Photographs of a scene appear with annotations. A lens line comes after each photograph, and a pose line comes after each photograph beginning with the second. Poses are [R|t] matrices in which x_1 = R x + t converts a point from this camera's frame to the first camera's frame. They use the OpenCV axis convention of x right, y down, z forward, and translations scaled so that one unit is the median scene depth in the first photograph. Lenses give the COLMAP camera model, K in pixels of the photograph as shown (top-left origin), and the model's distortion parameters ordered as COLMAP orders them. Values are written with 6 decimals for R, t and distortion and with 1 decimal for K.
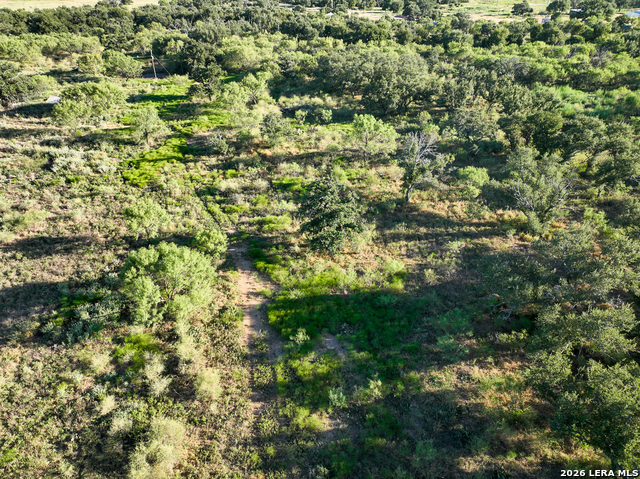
lens RADIAL K [[450.8, 0, 319.4], [0, 450.8, 238.9], [0, 0, 1]] dist [0.000193, 0.017380]
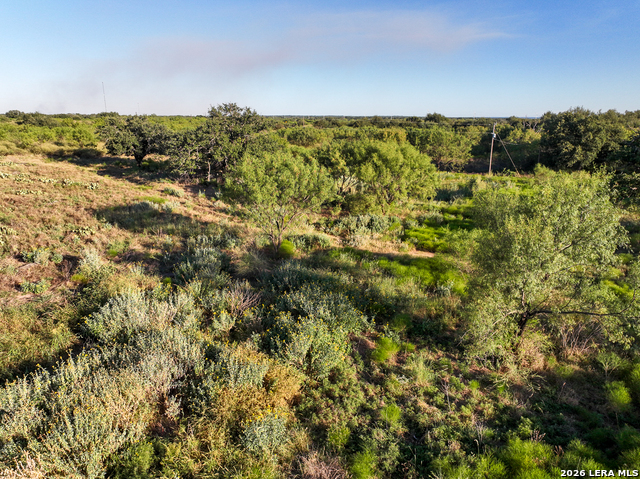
lens RADIAL K [[450.8, 0, 320.0], [0, 450.8, 239.2], [0, 0, 1]] dist [0.000193, 0.017380]
pose [[0.817793, 0.148523, -0.556018, -0.301707], [-0.296275, 0.936917, -0.185495, -0.172814], [0.493392, 0.316430, 0.810207, 0.681118]]
